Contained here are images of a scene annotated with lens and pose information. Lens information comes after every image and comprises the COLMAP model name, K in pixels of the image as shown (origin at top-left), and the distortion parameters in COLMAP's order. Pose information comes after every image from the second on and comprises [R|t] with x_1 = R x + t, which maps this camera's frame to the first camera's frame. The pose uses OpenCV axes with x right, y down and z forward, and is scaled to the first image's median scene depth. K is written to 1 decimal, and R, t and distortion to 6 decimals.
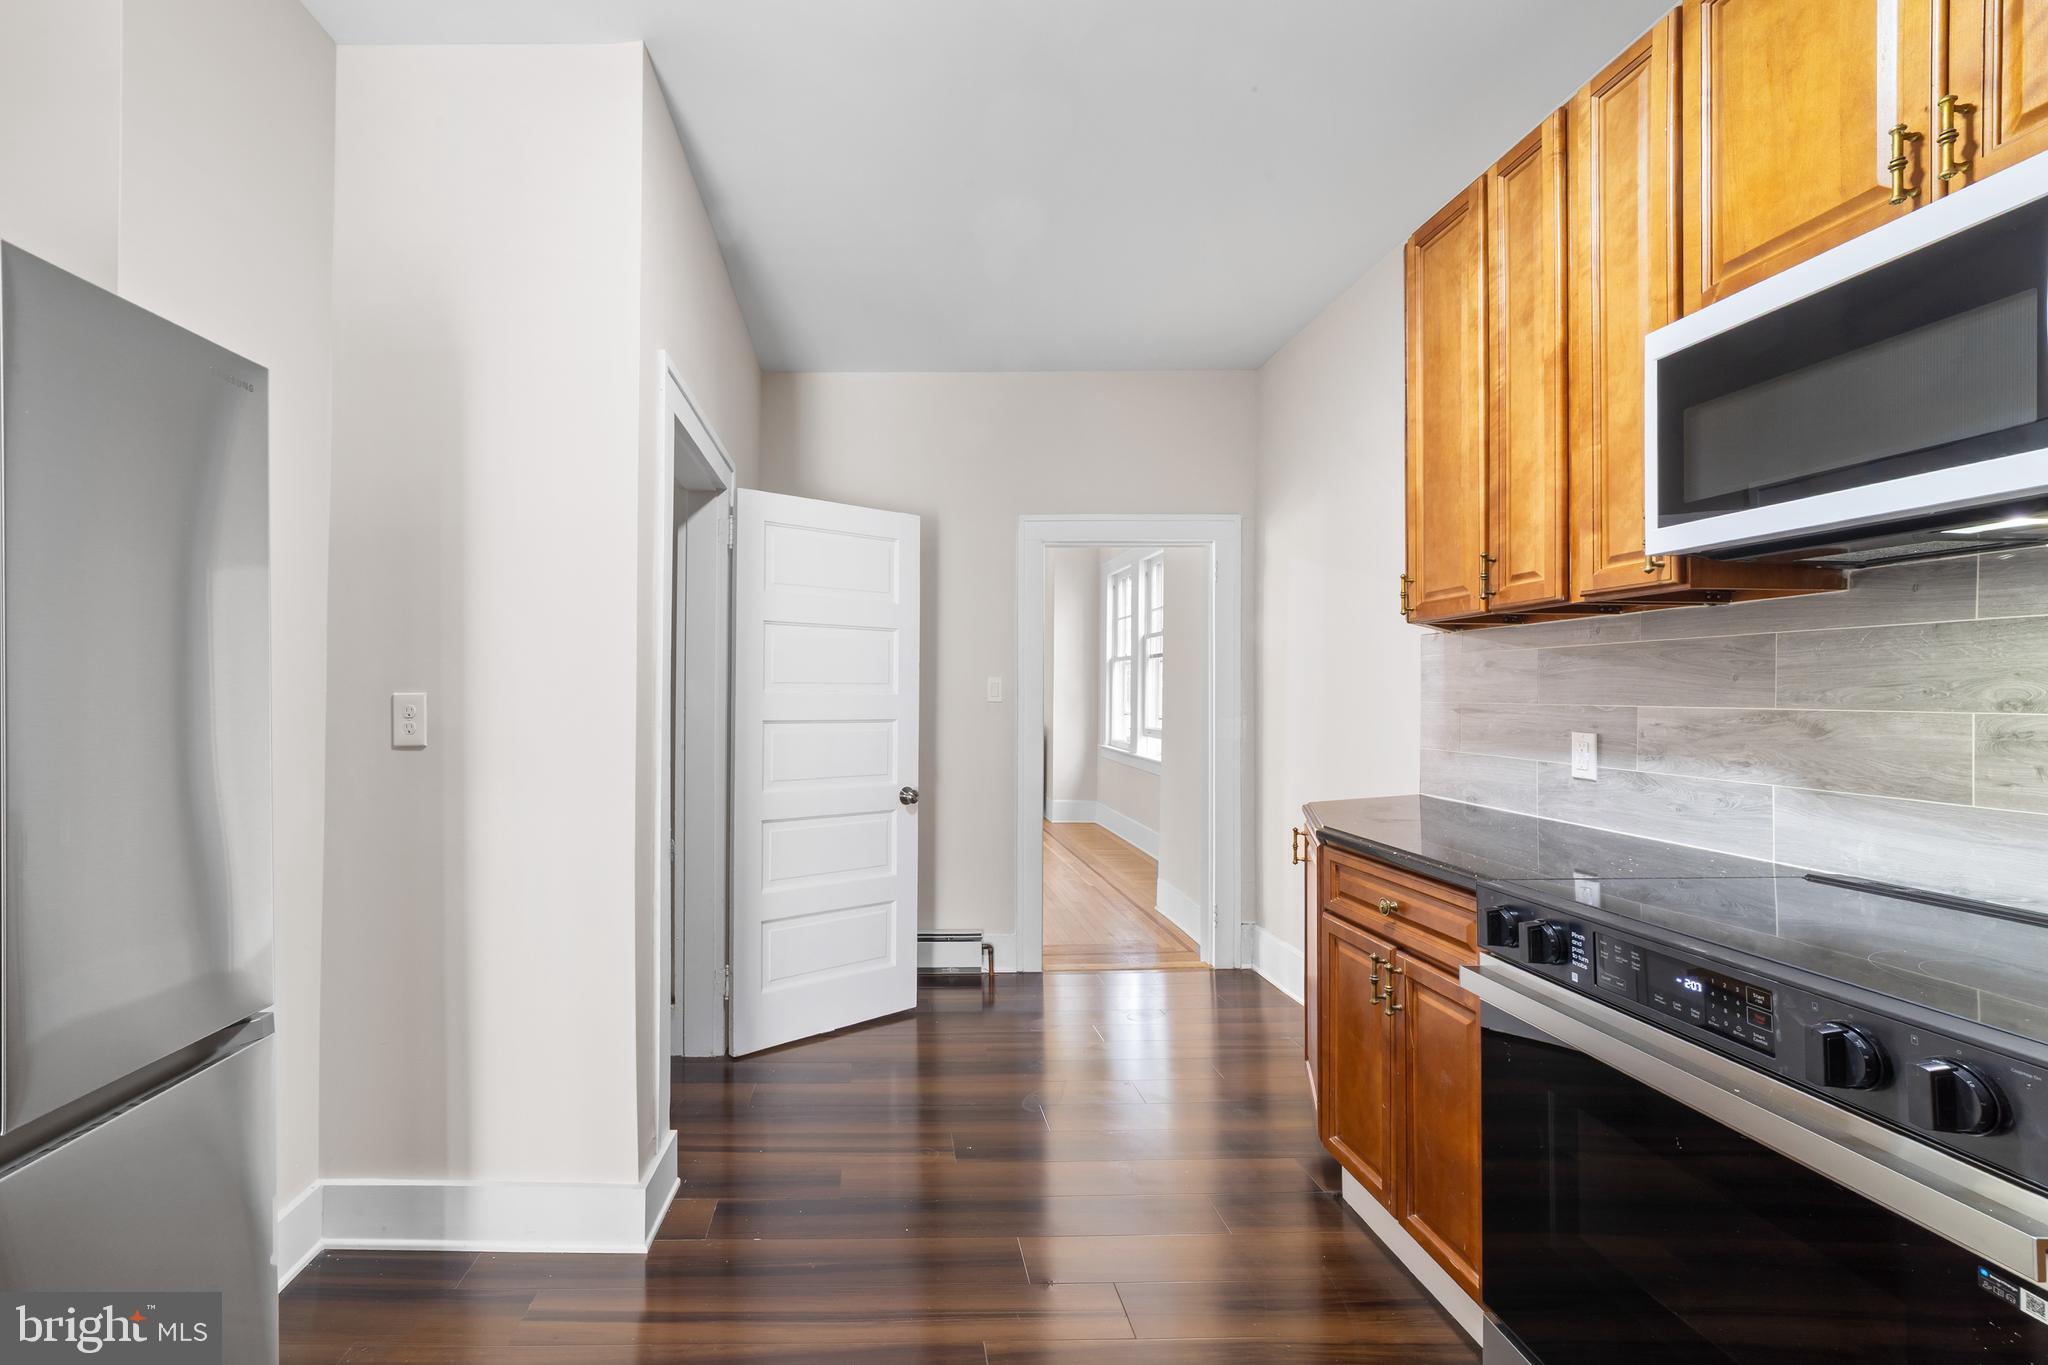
lens RADIAL K [[857.2, 0, 907.7], [0, 857.2, 678.8], [0, 0, 1]] dist [-0.001194, 0.002522]
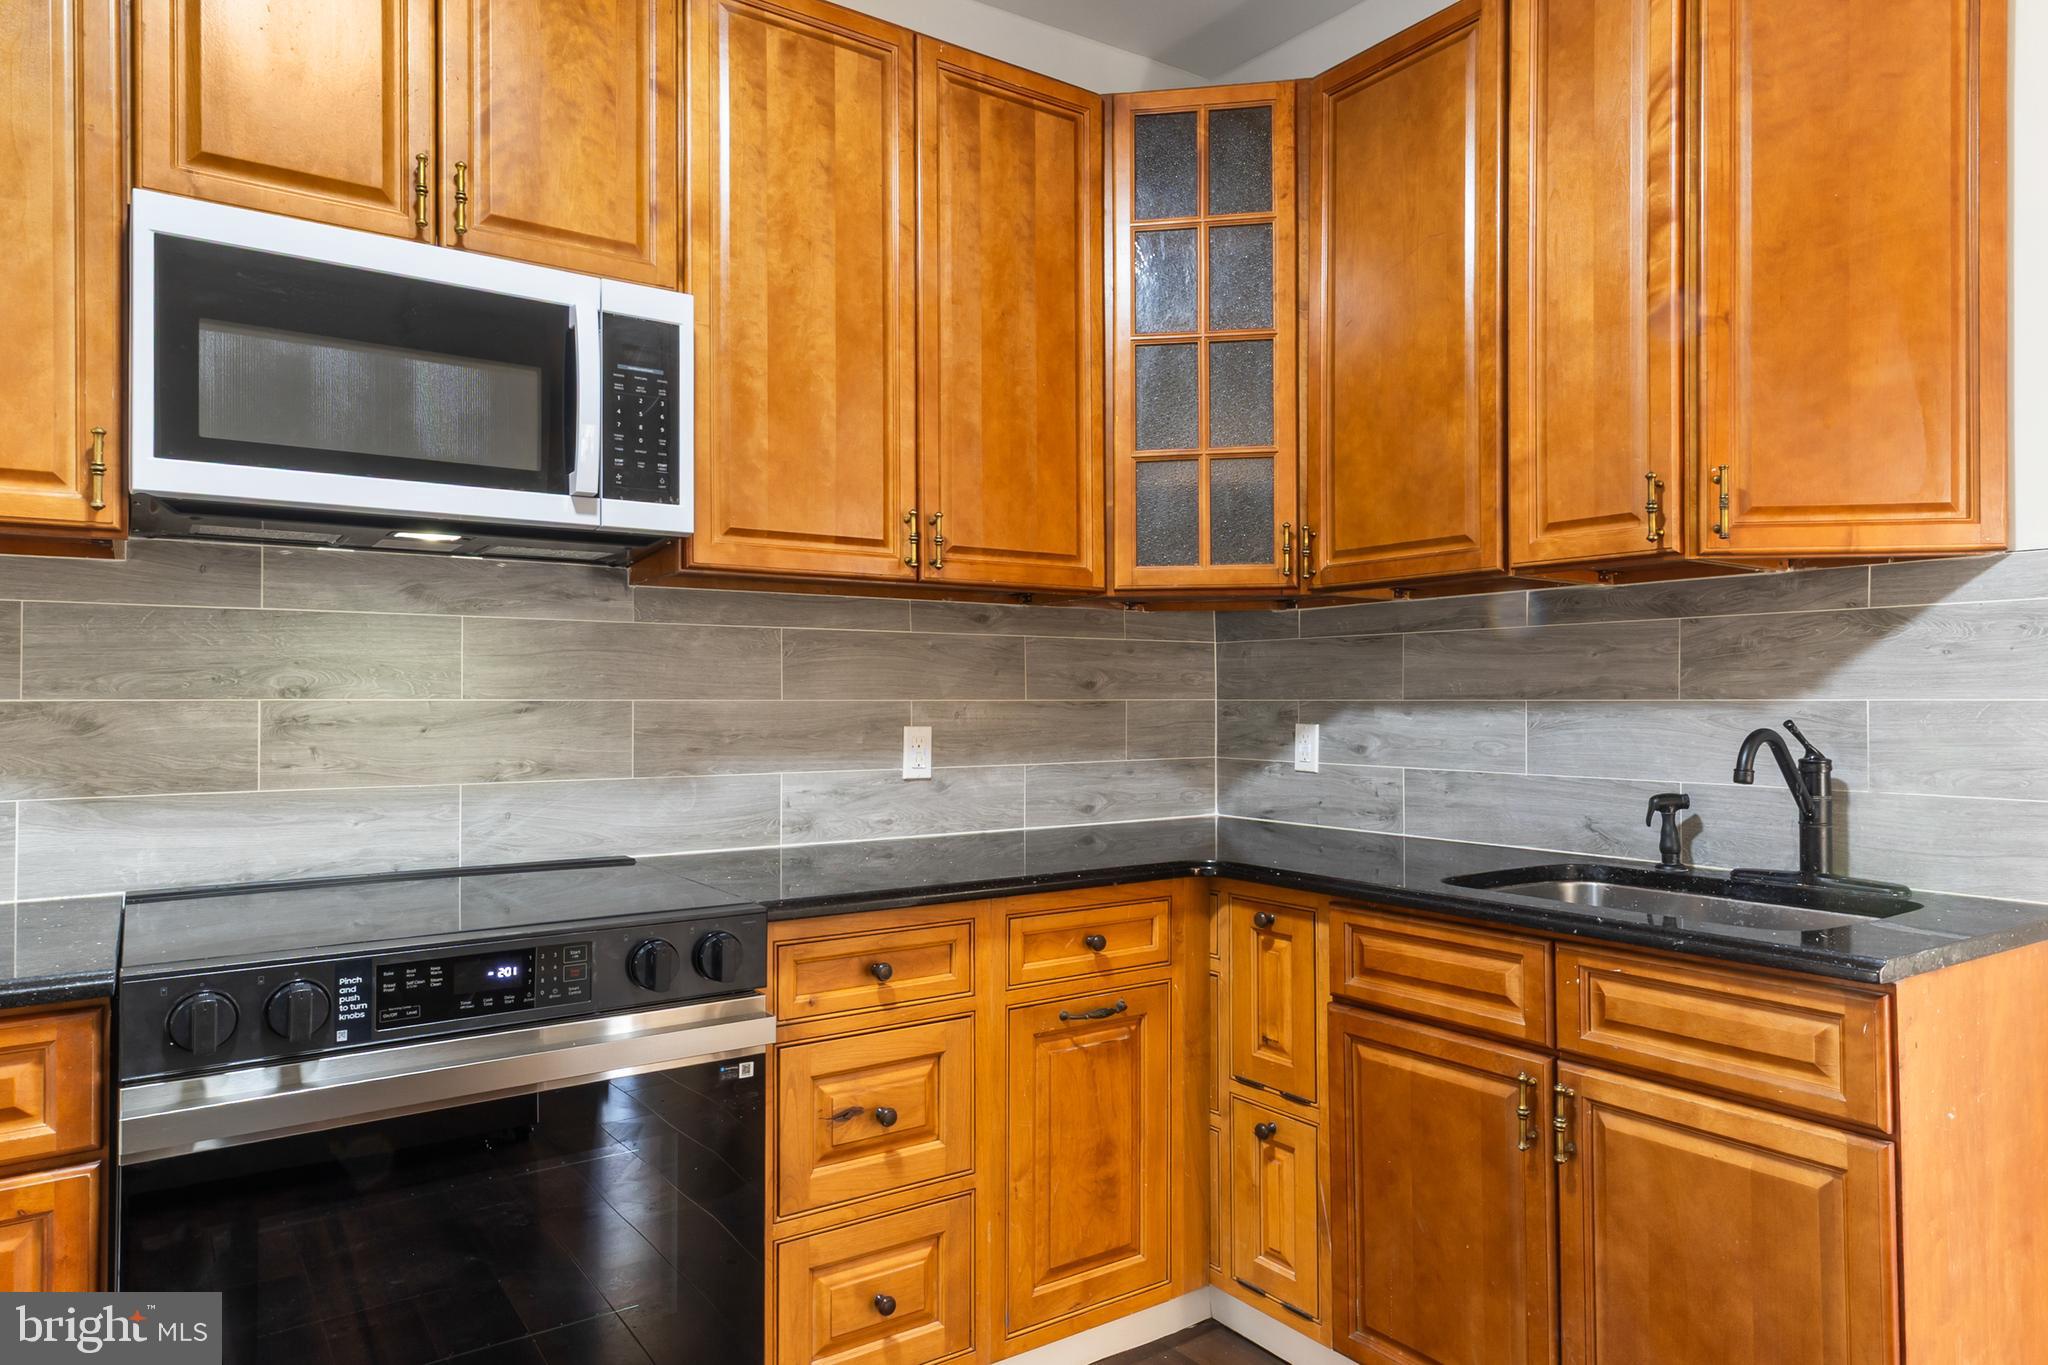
lens RADIAL K [[1264.0, 0, 1006.6], [0, 1264.0, 690.0], [0, 0, 1]] dist [0.020157, 0.006502]
pose [[-0.540322, 0.003103, 0.841452, -0.406808], [-0.013120, 0.999841, -0.012111, 0.027361], [-0.841356, -0.017584, -0.540195, 0.847306]]
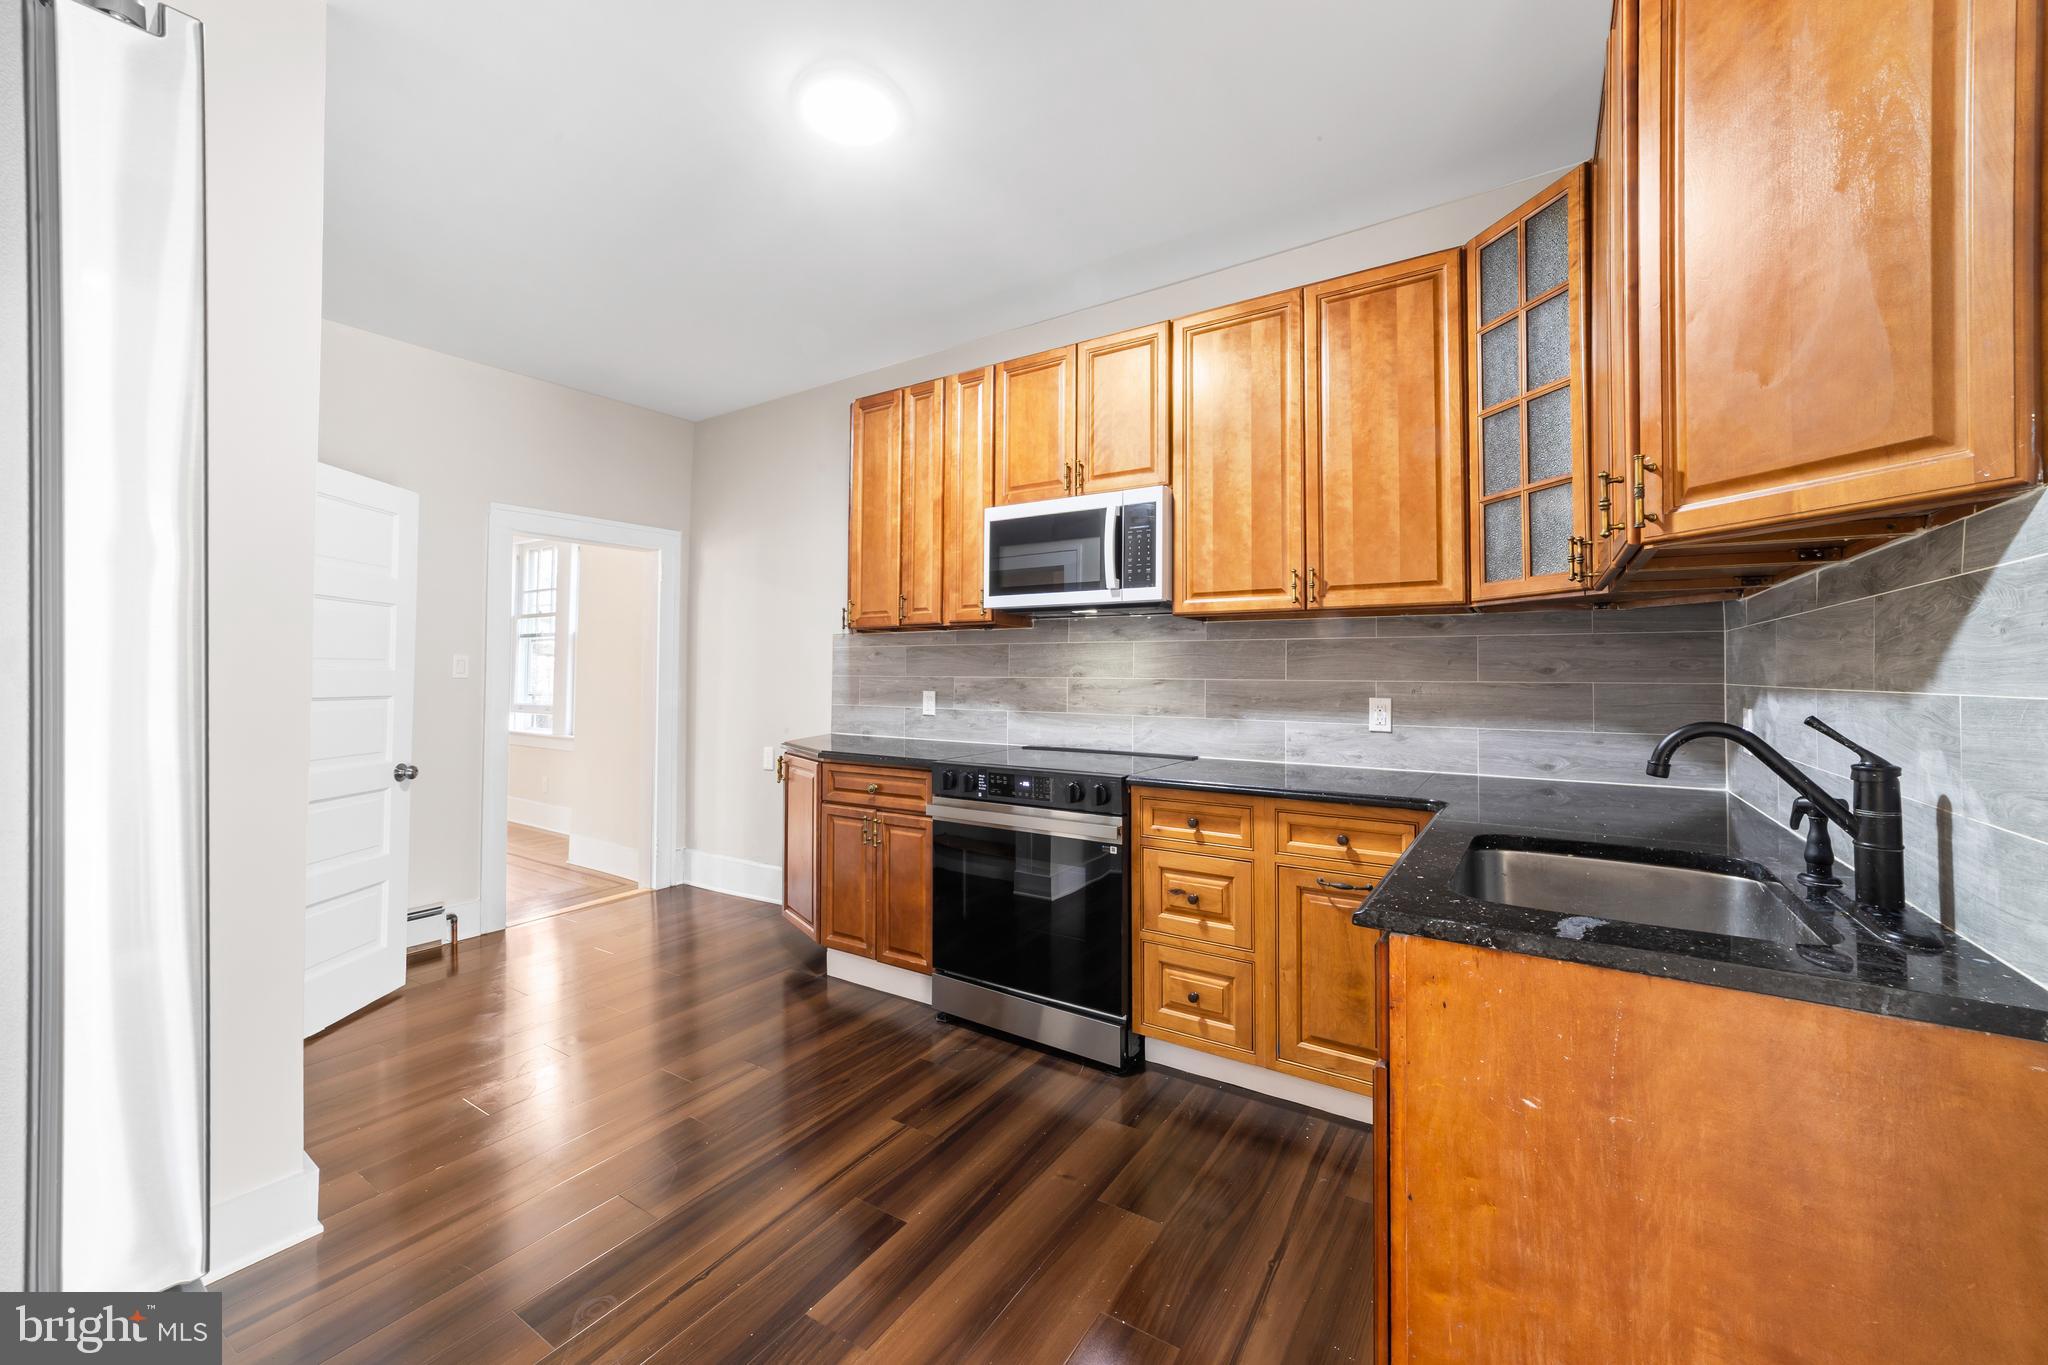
lens RADIAL K [[783.8, 0, 1027.7], [0, 783.8, 664.1], [0, 0, 1]] dist [-0.006697, -0.000028]
pose [[0.560575, 0.009222, 0.828052, -0.664455], [-0.015125, 0.999885, -0.000896, 0.000887], [-0.827966, -0.012022, 0.560650, -0.204101]]
